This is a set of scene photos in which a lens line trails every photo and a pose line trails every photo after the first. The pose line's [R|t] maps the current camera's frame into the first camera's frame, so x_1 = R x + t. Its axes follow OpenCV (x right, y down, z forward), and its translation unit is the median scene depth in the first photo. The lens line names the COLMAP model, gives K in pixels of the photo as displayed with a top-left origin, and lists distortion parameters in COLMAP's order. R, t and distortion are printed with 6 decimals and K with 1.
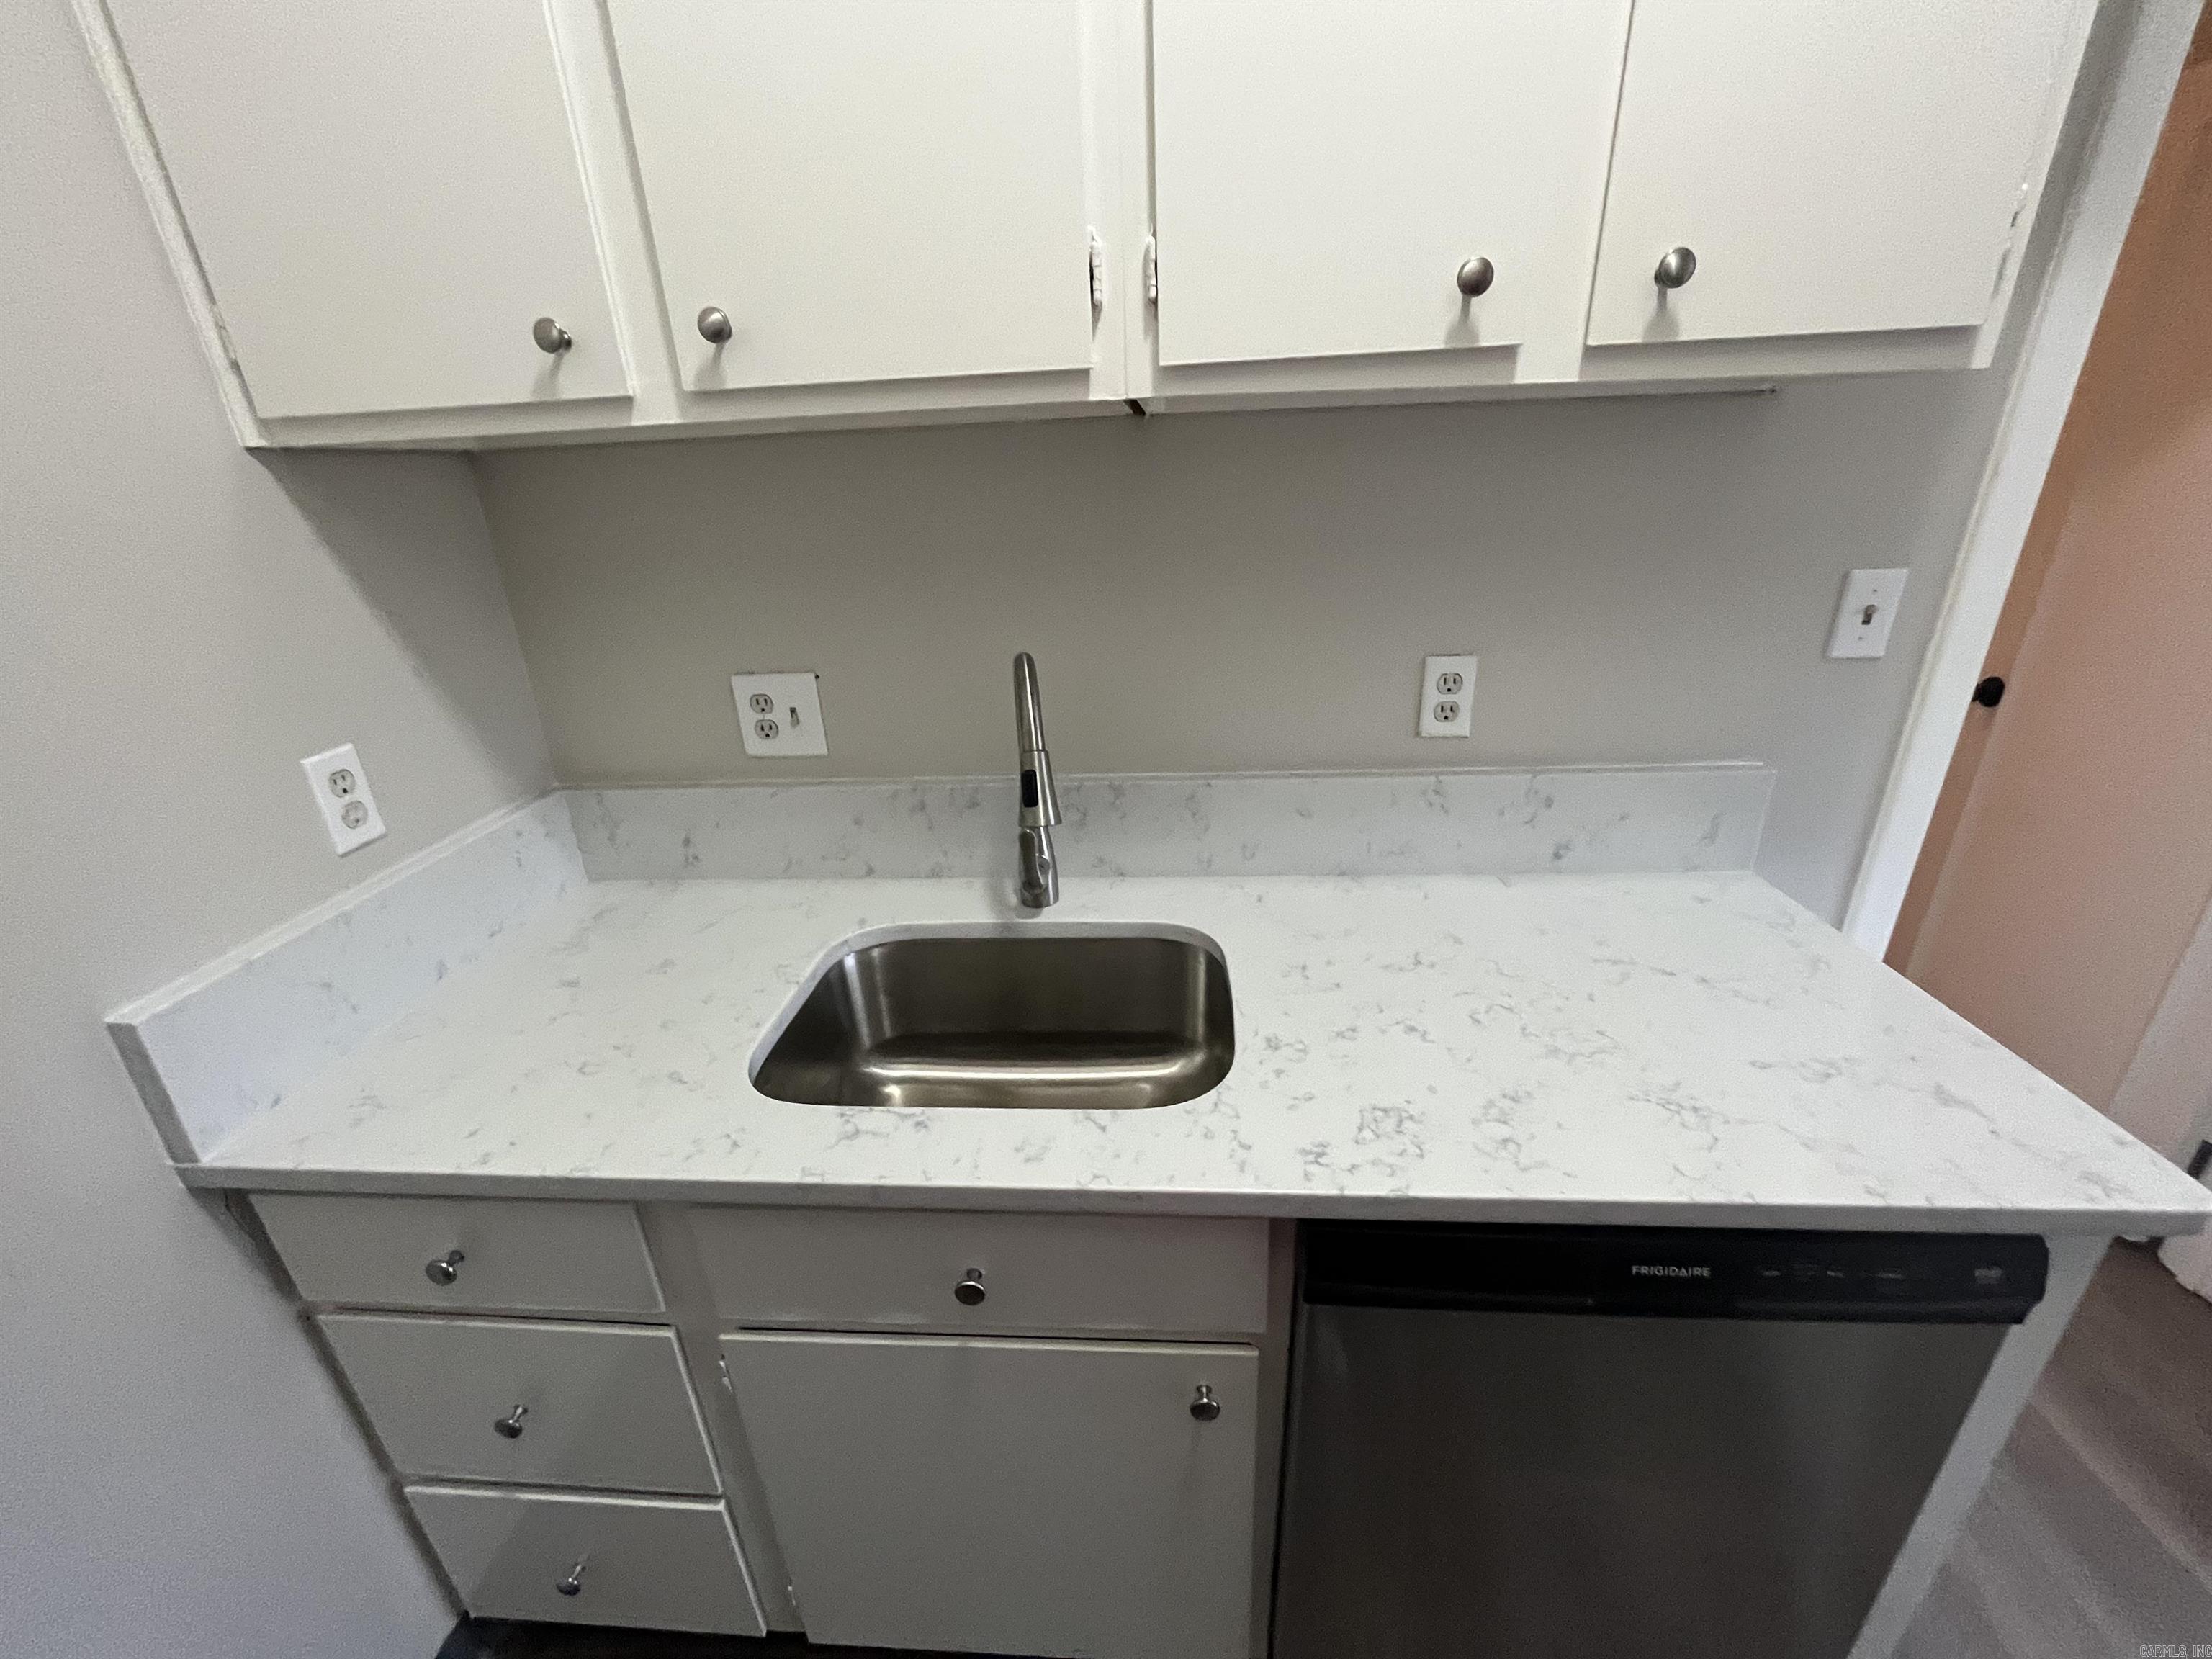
lens RADIAL K [[892.9, 0, 1107.2], [0, 892.9, 839.8], [0, 0, 1]] dist [-0.001246, -0.000009]
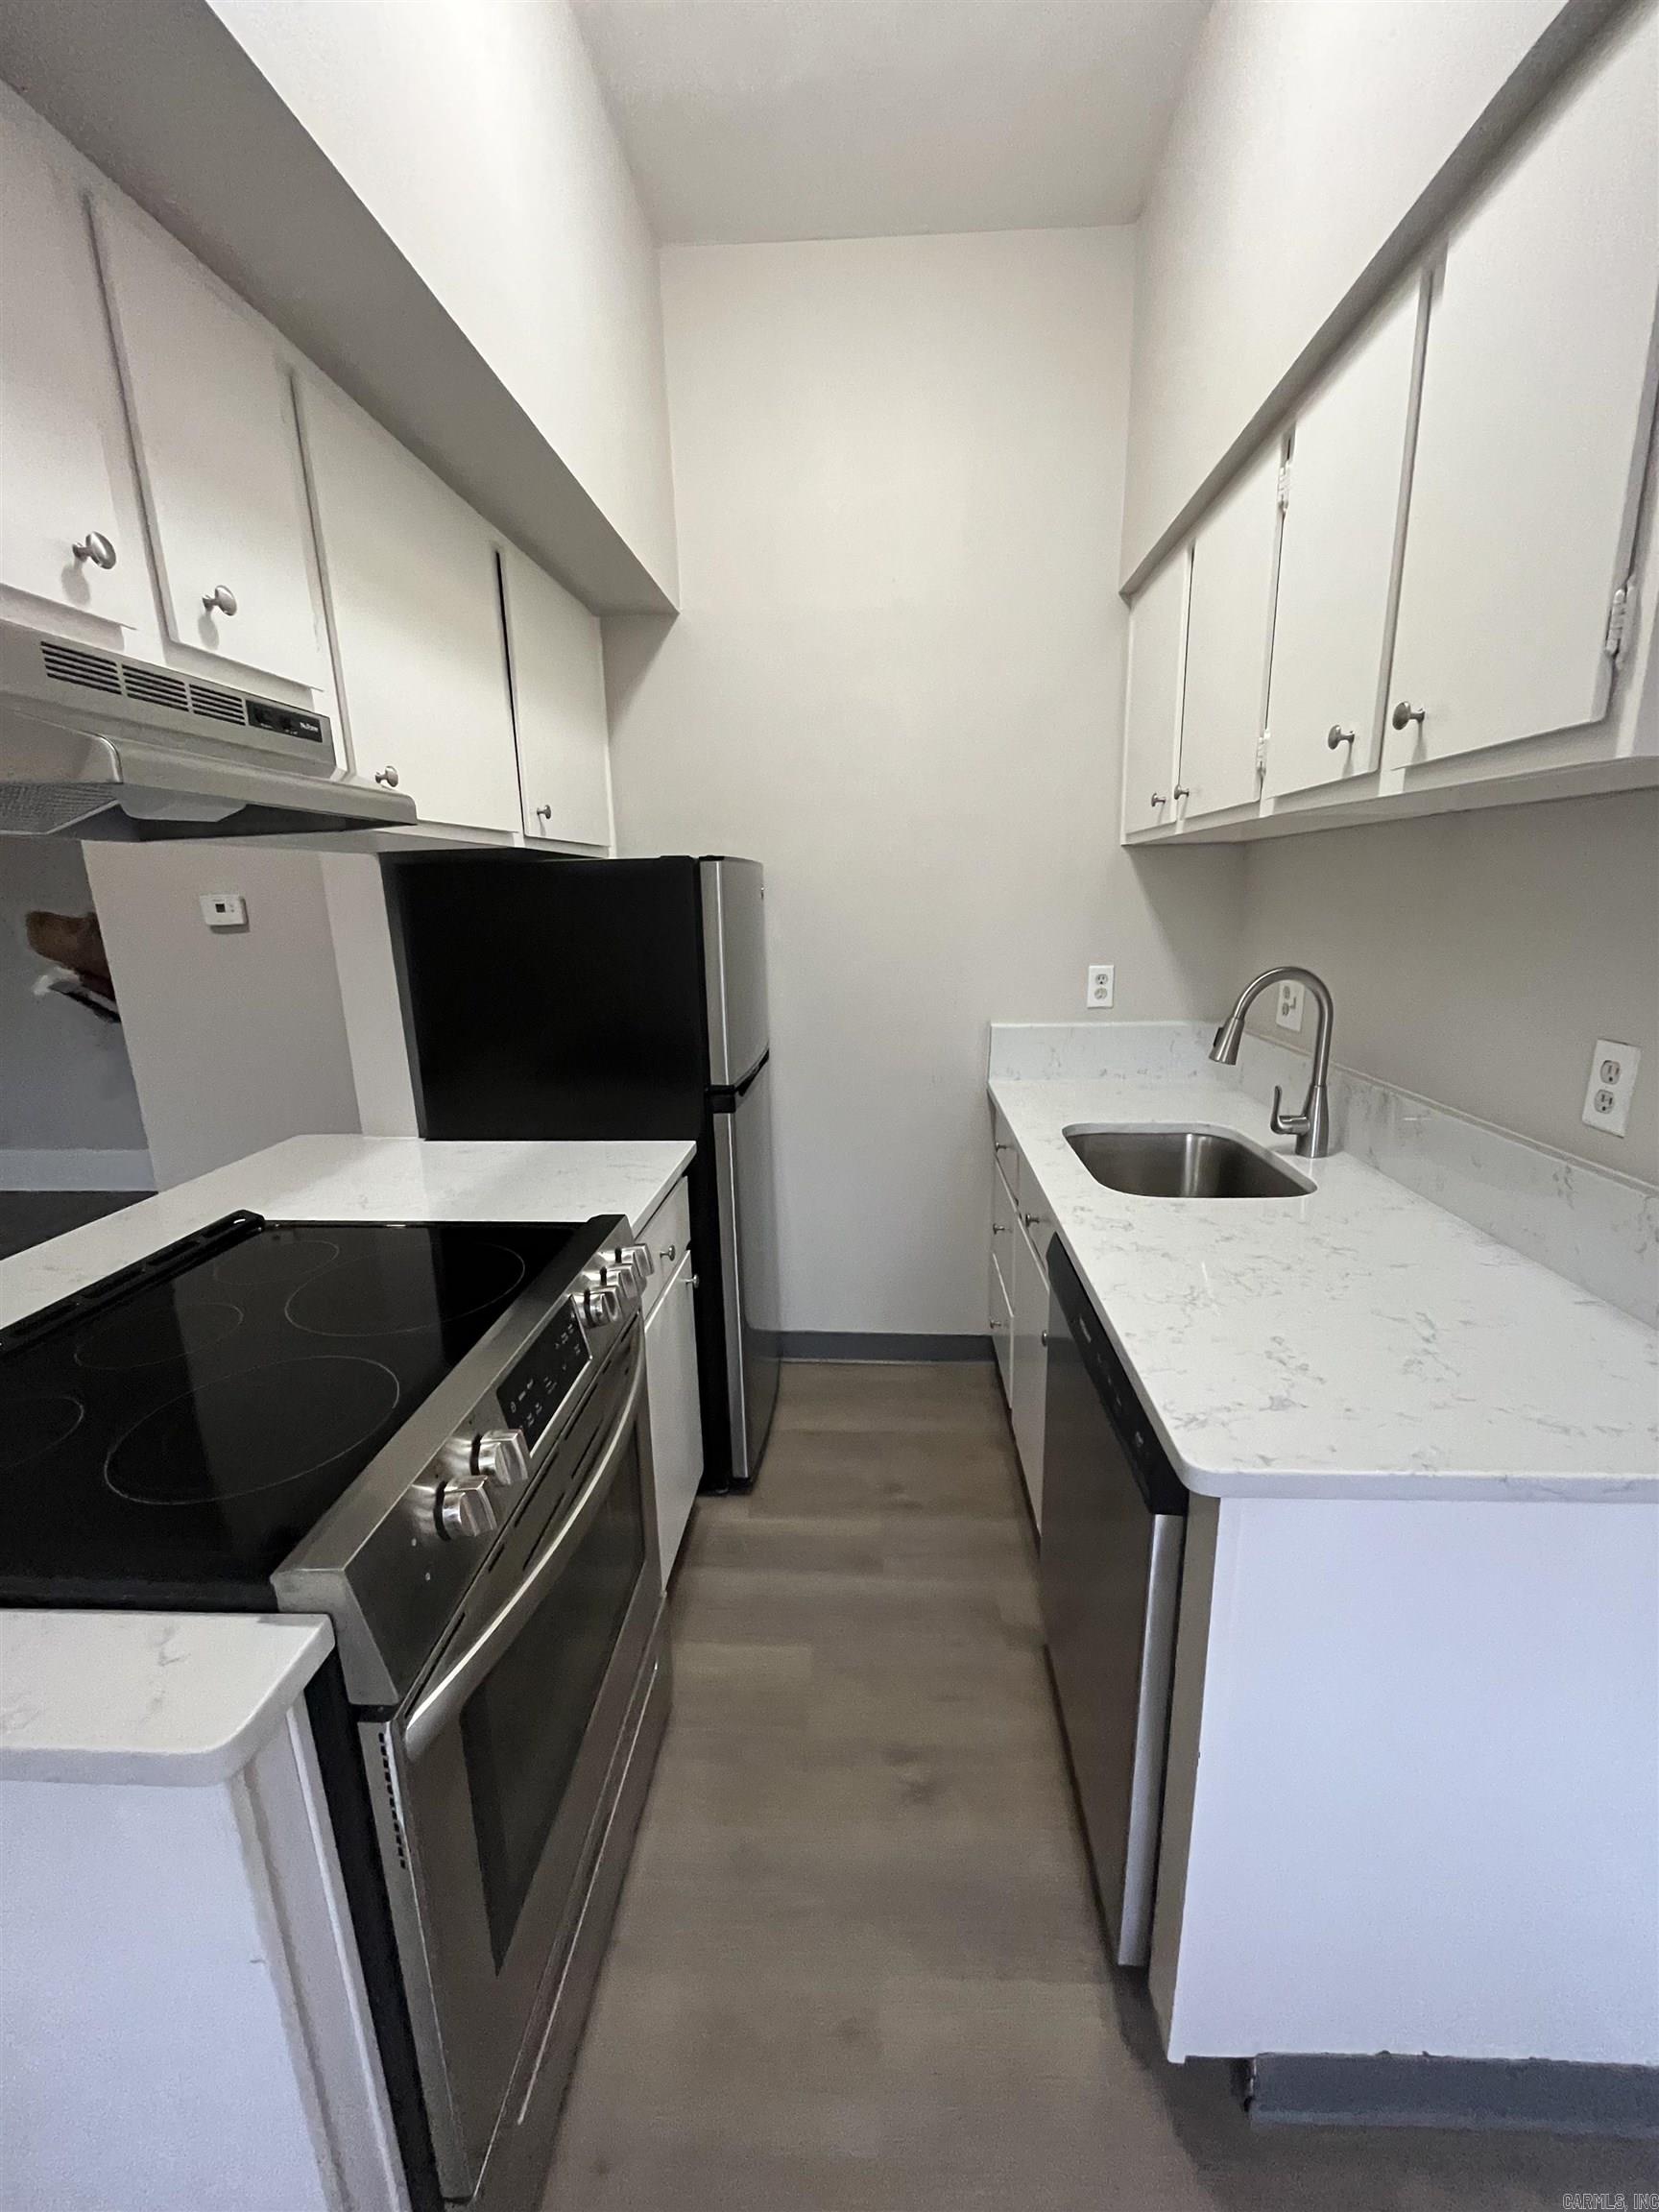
lens RADIAL K [[892.9, 0, 839.7], [0, 892.9, 1106.7], [0, 0, 1]] dist [-0.001246, -0.000009]
pose [[0.029568, 0.275786, -0.960764, 1.281697], [-0.368263, 0.896578, 0.246028, -0.075046], [0.929251, 0.346540, 0.128072, 0.139665]]
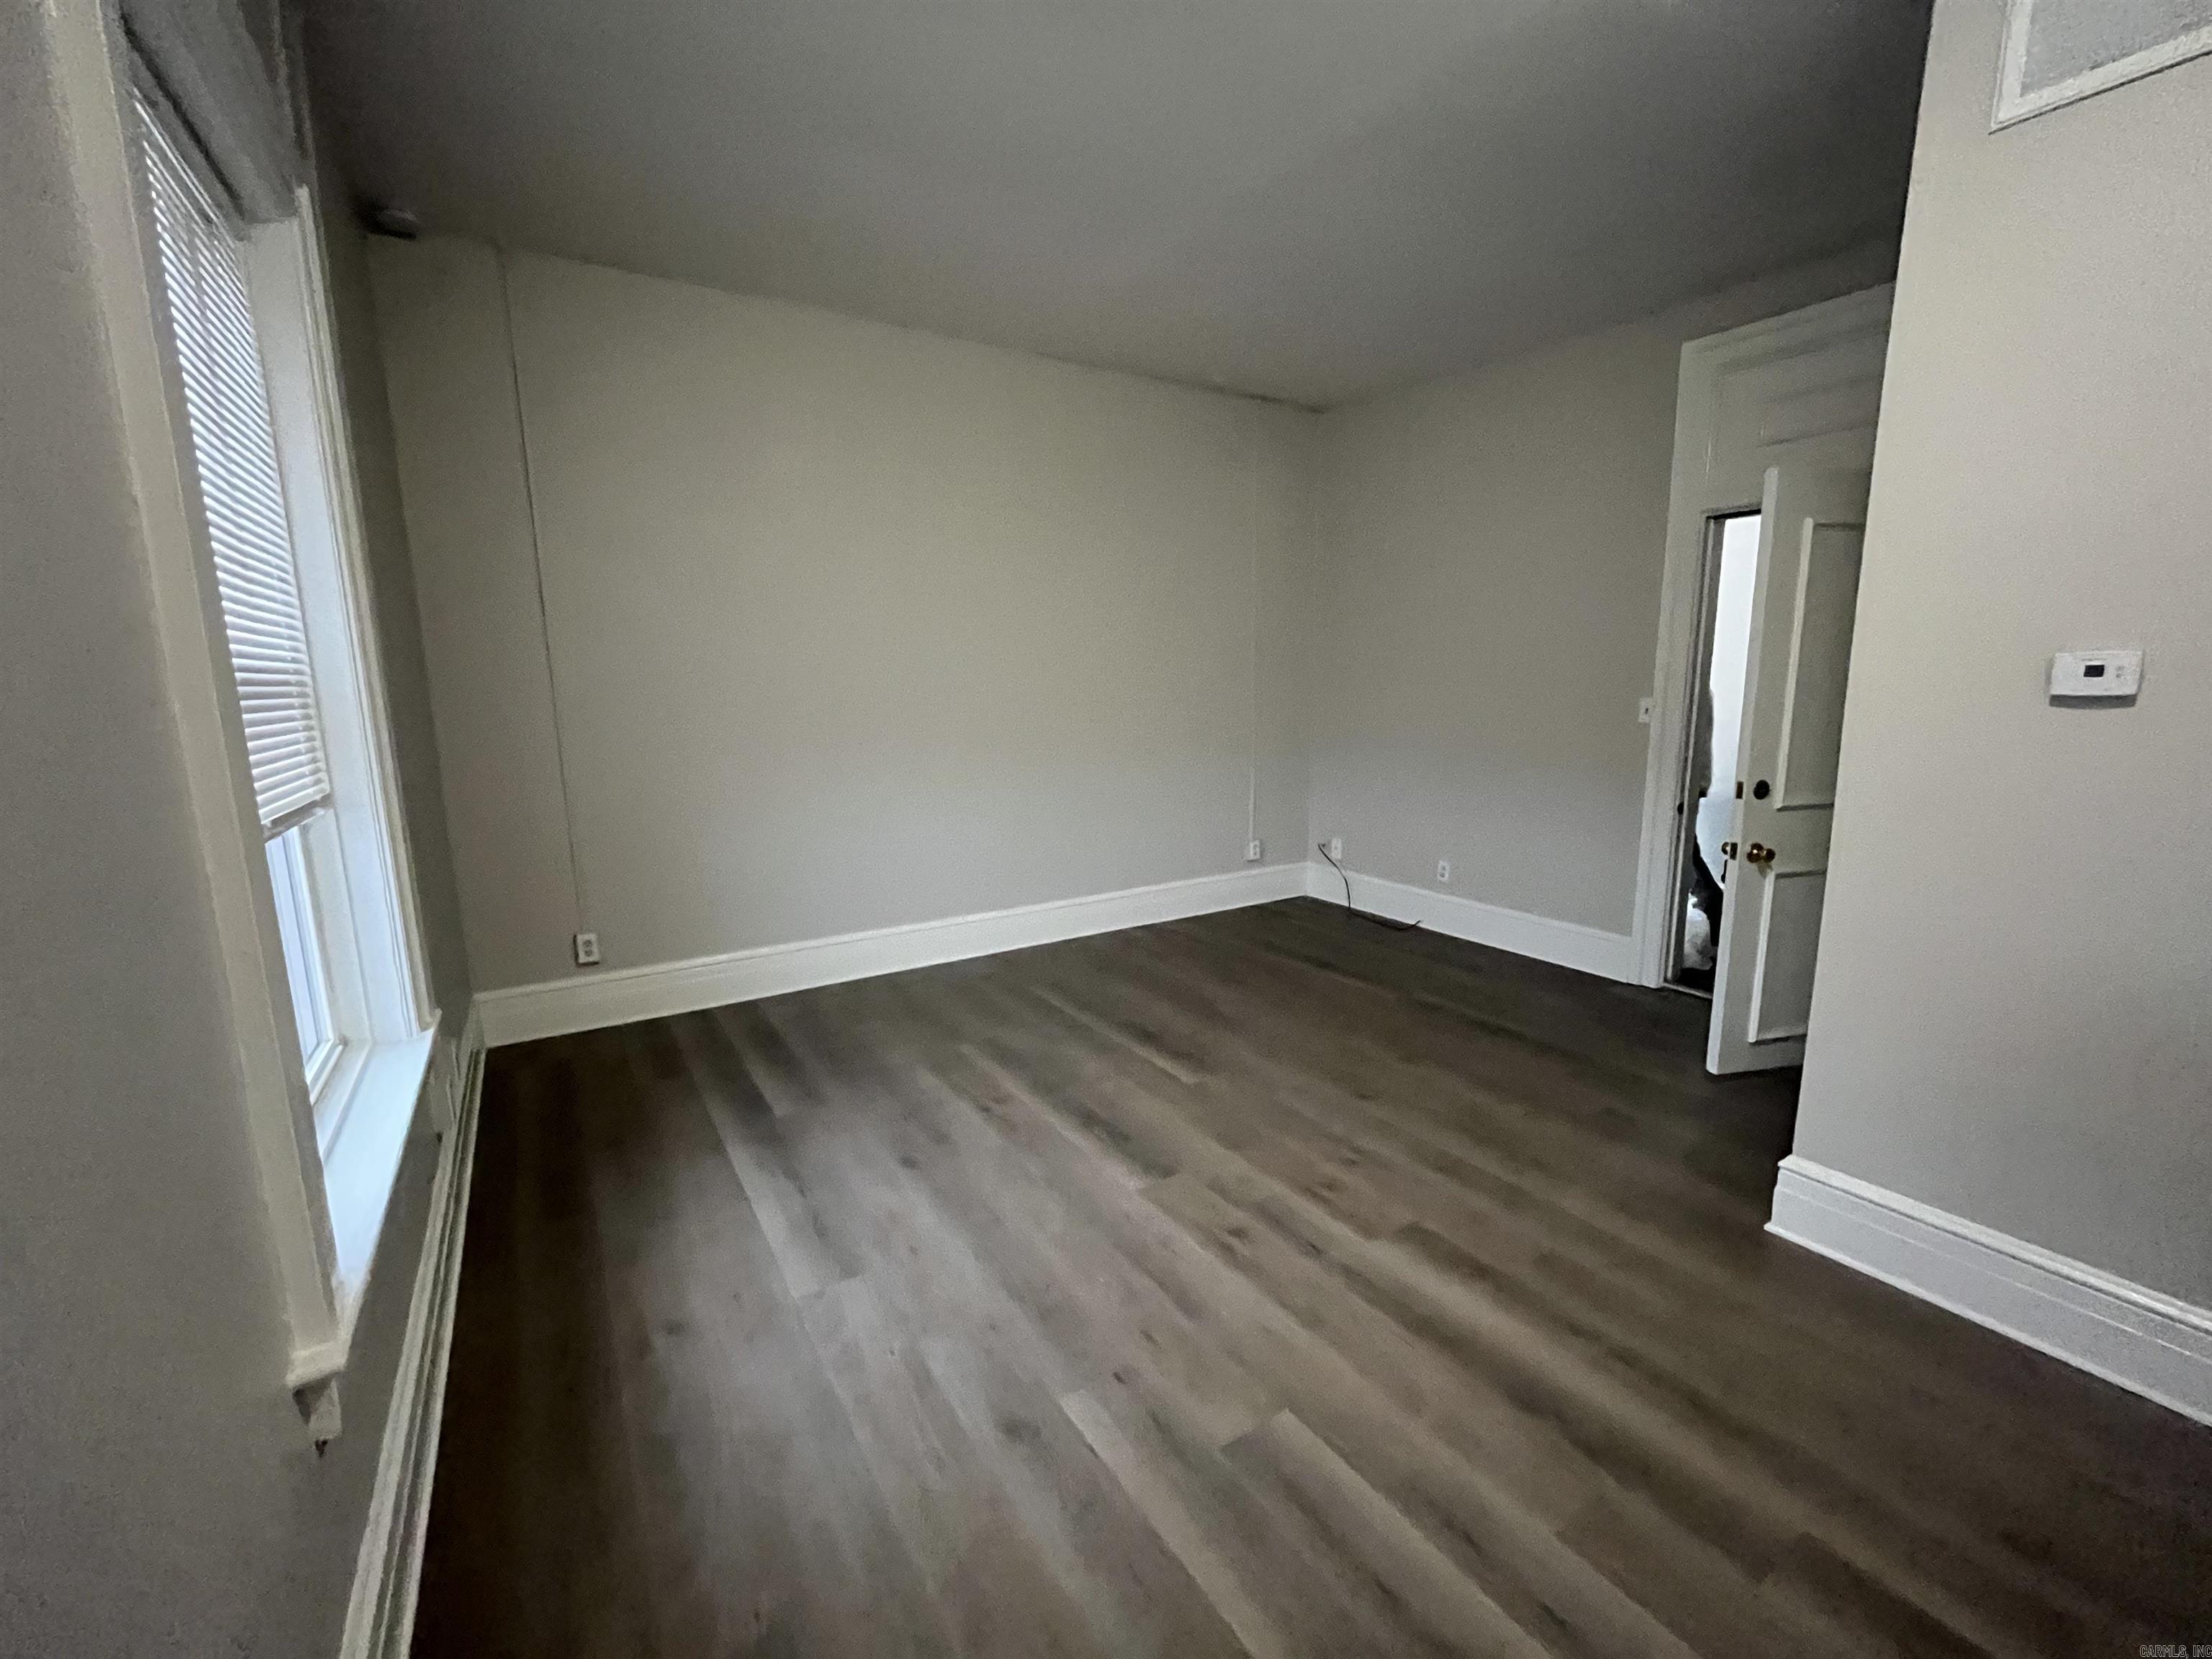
lens RADIAL K [[892.9, 0, 1109.9], [0, 892.9, 833.3], [0, 0, 1]] dist [-0.001246, -0.000009]
pose [[-0.800129, 0.146265, -0.581722, 1.236138], [-0.191221, 0.857015, 0.478498, 0.391578], [0.568532, 0.494098, -0.657753, -0.919310]]
